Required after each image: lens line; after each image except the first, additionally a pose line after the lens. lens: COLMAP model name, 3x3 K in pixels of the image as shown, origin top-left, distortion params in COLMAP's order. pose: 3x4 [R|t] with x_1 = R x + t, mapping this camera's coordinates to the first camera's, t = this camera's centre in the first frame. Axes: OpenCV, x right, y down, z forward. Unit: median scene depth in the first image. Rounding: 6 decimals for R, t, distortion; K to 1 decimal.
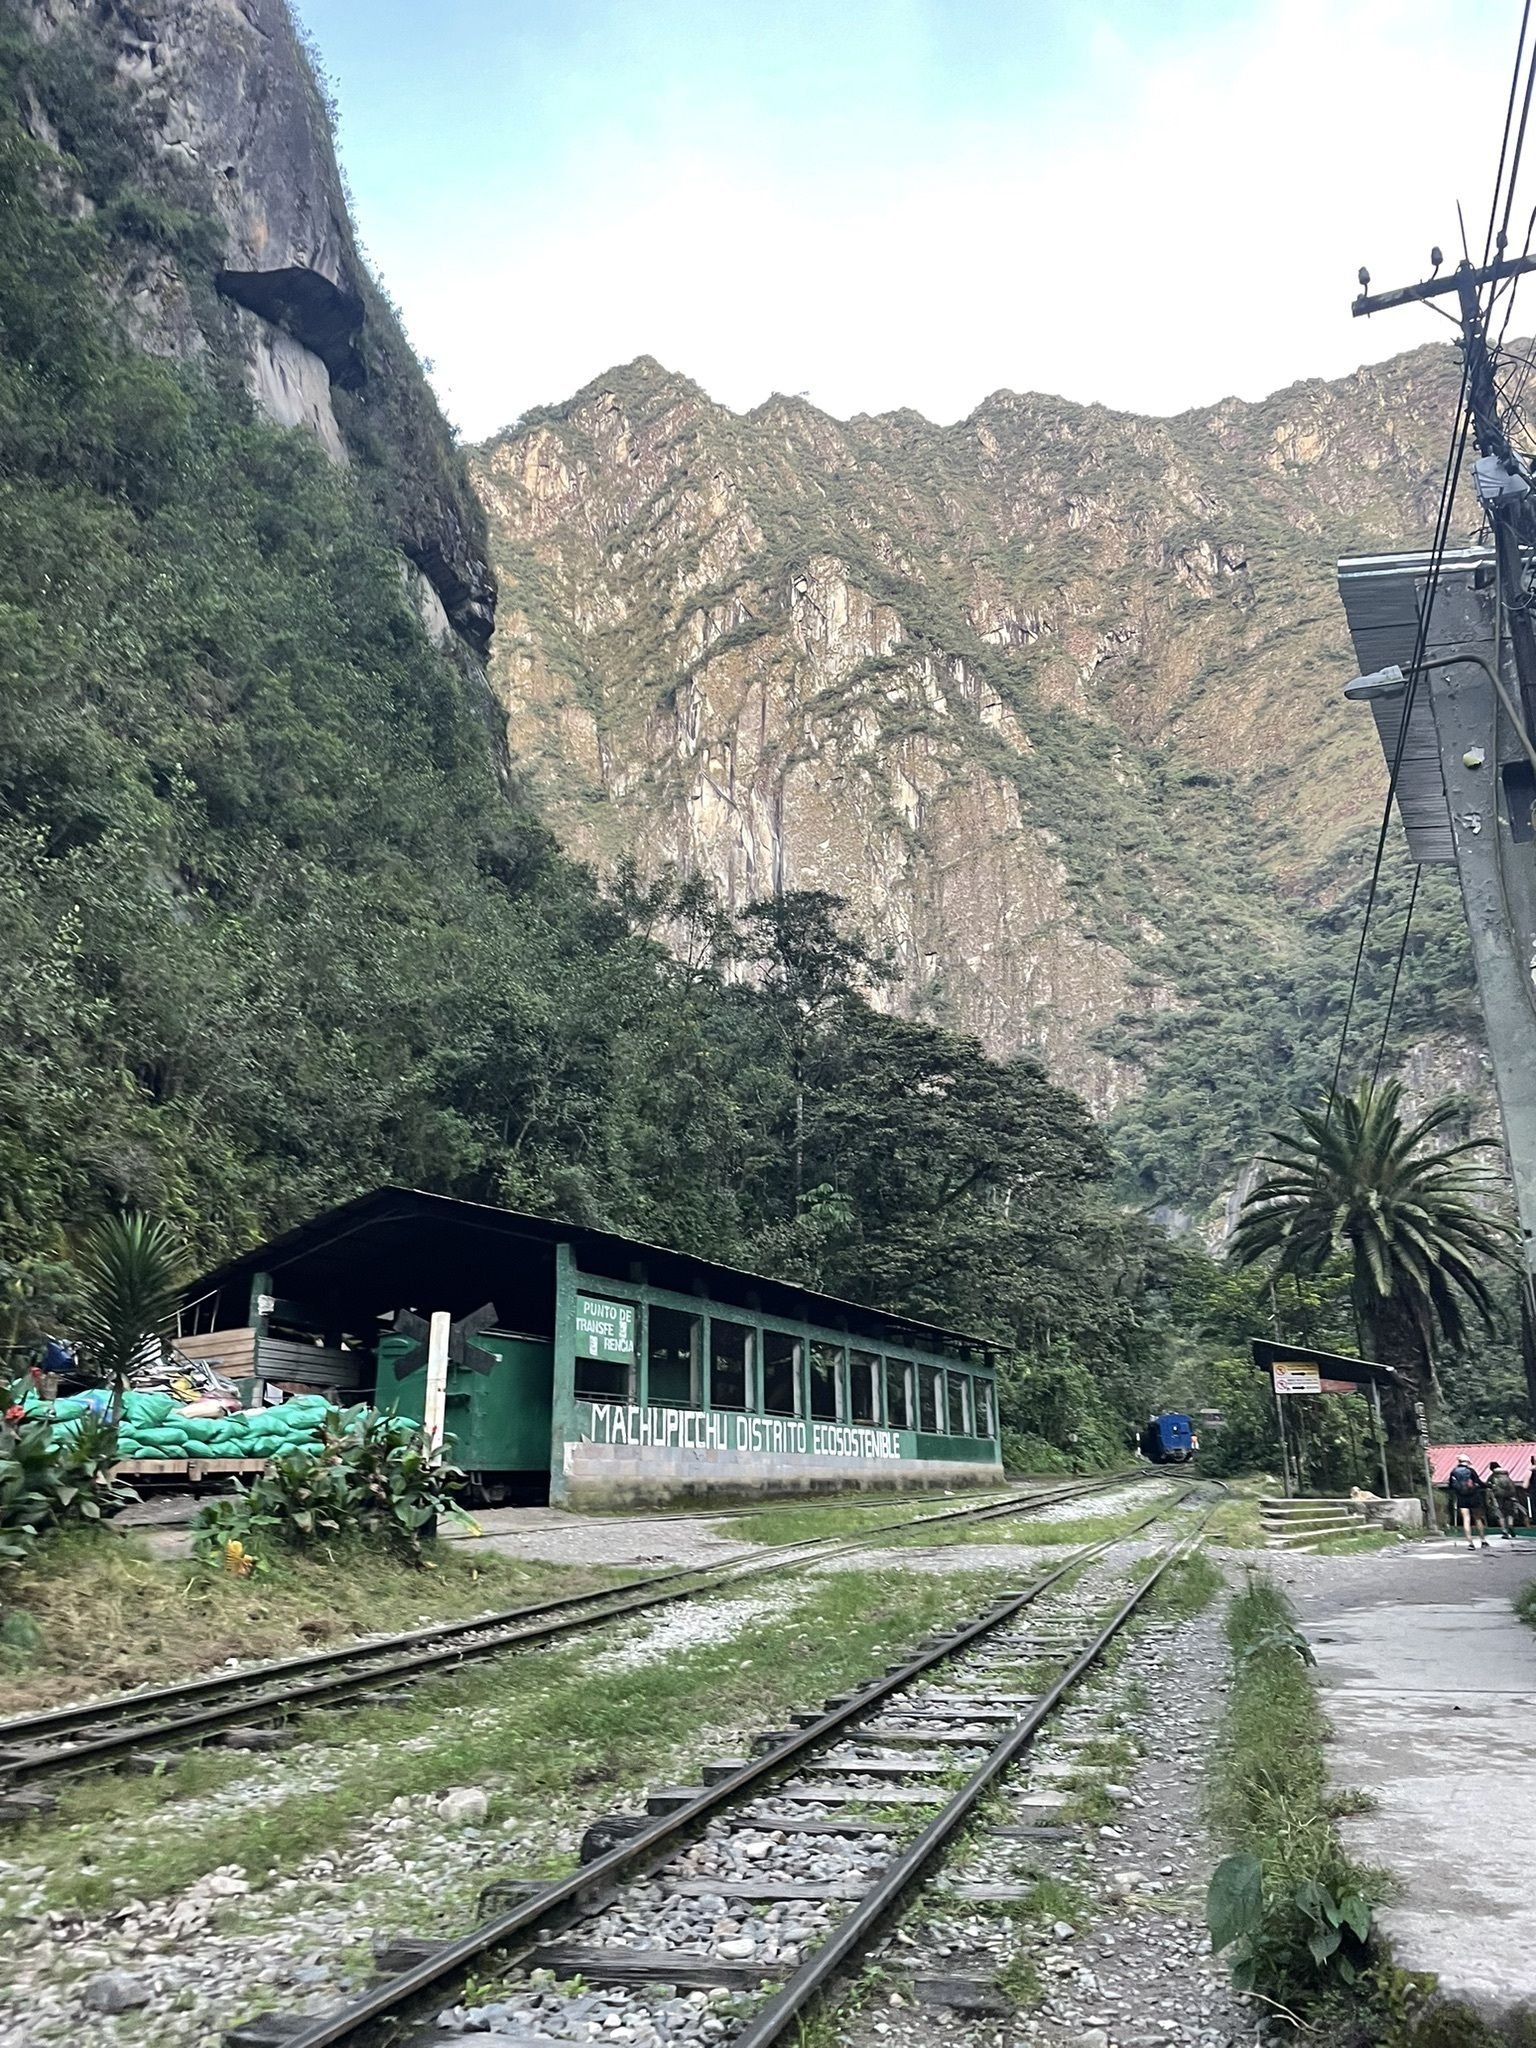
lens RADIAL K [[1482.8, 0, 768.0], [0, 1482.8, 1024.0], [0, 0, 1]] dist [0.095262, -0.108829]
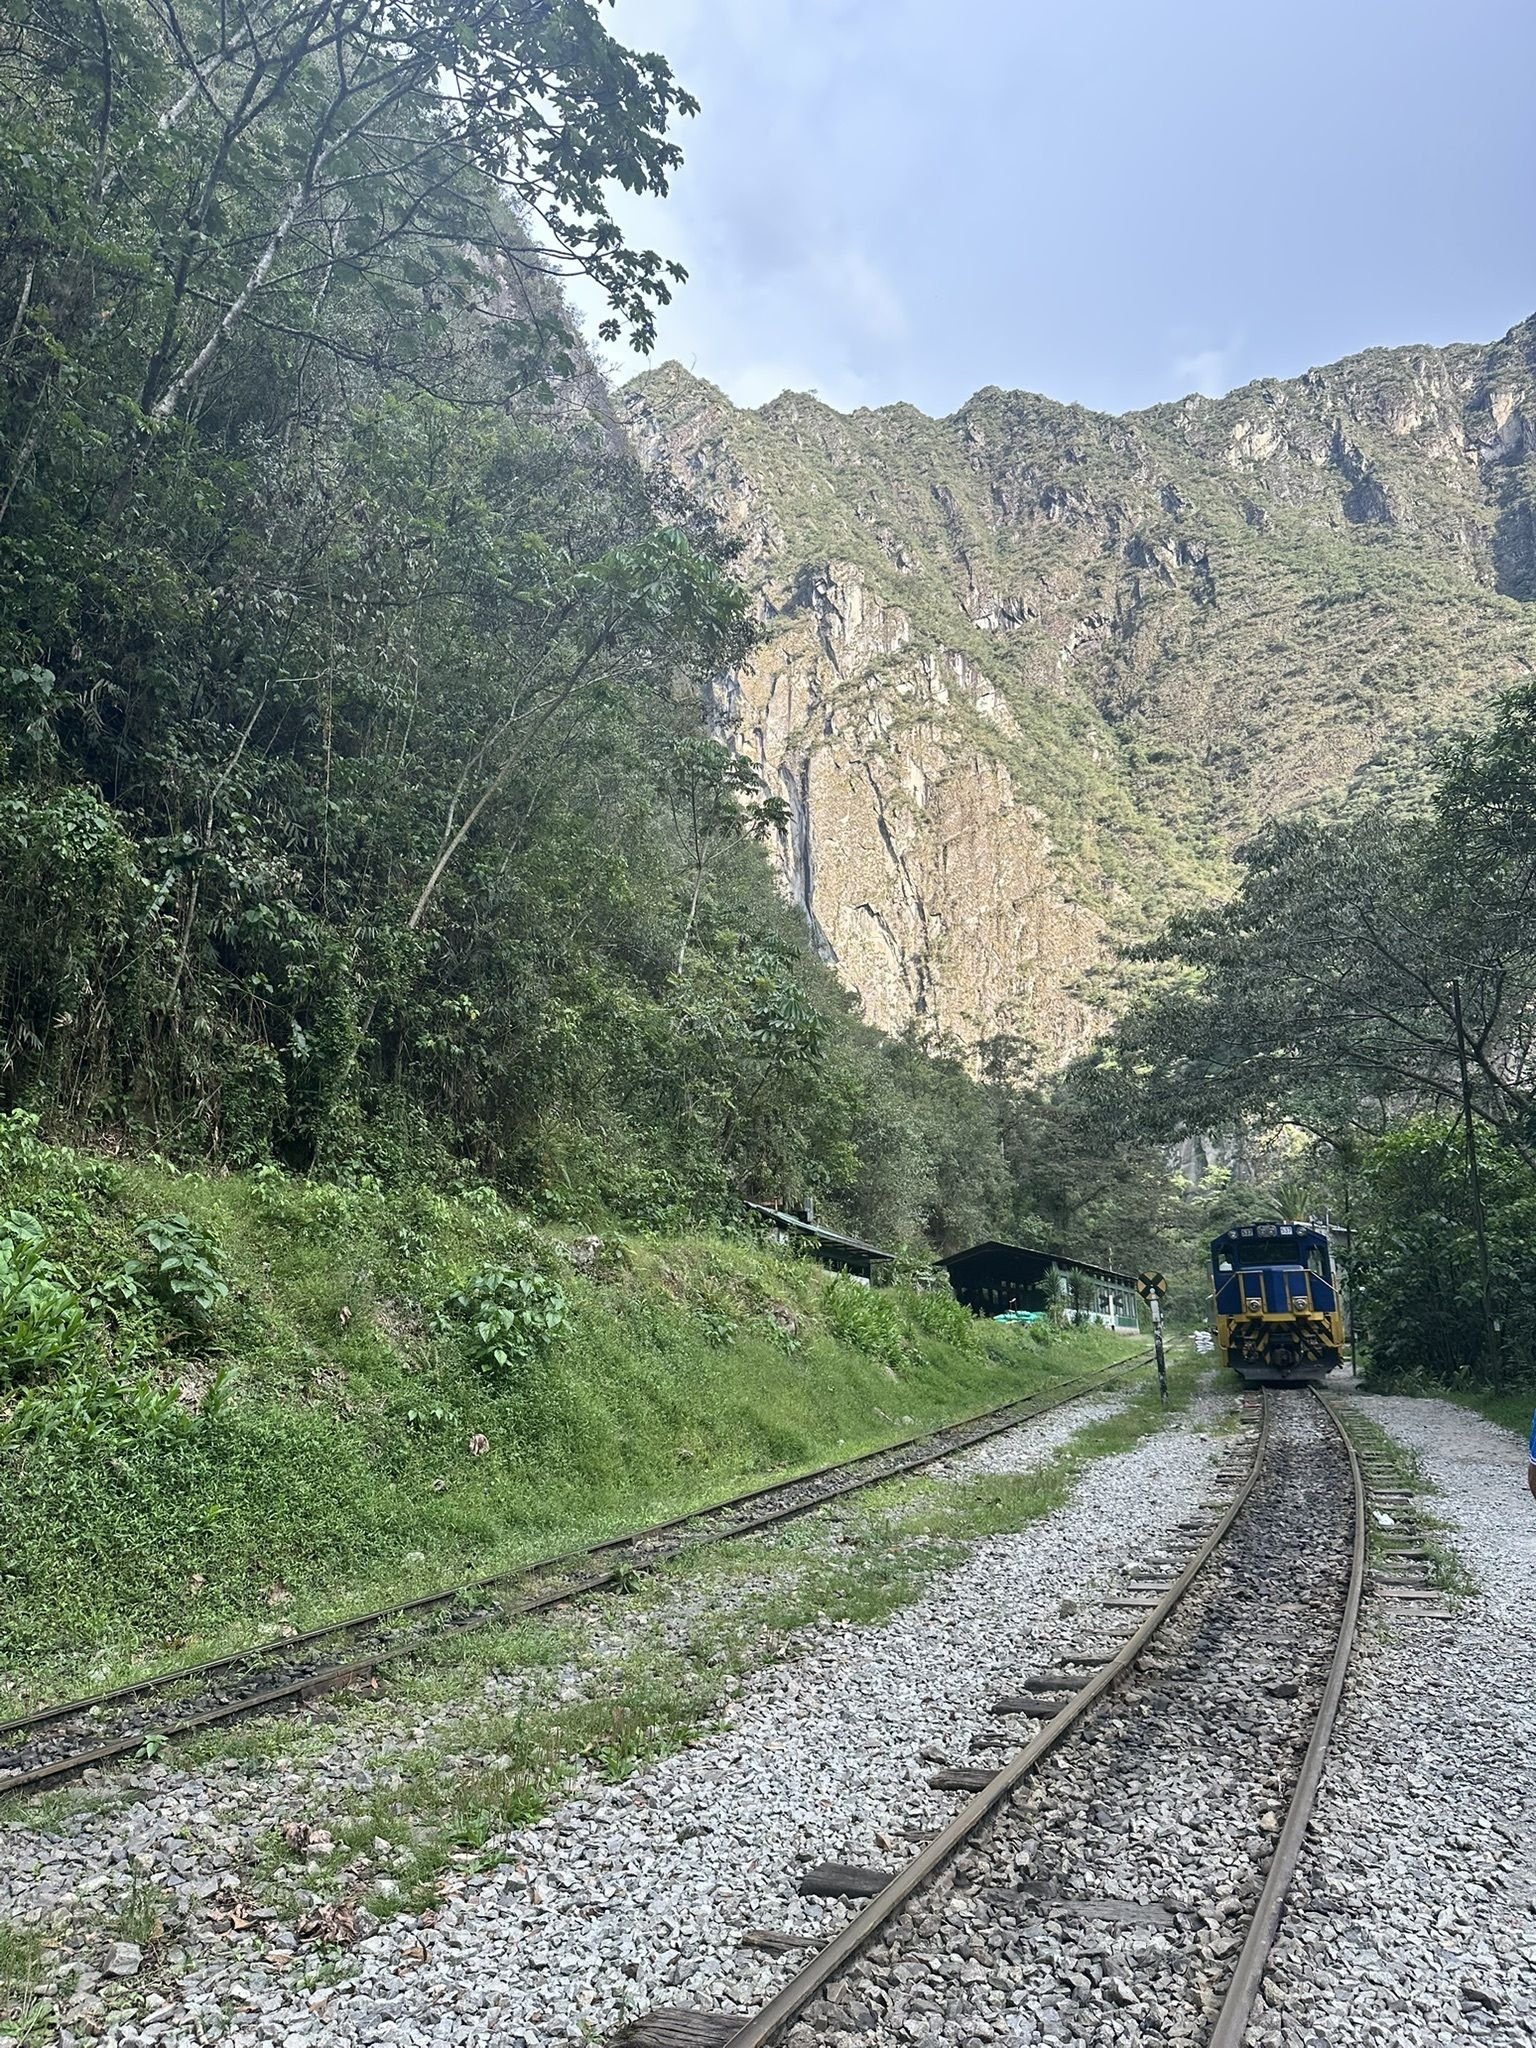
lens RADIAL K [[1407.5, 0, 768.0], [0, 1407.5, 1024.0], [0, 0, 1]] dist [0.084026, -0.096326]
pose [[0.999839, -0.002278, 0.017811, -0.038382], [0.001128, 0.997928, 0.064327, -0.029314], [-0.017921, -0.064297, 0.997770, -0.105496]]
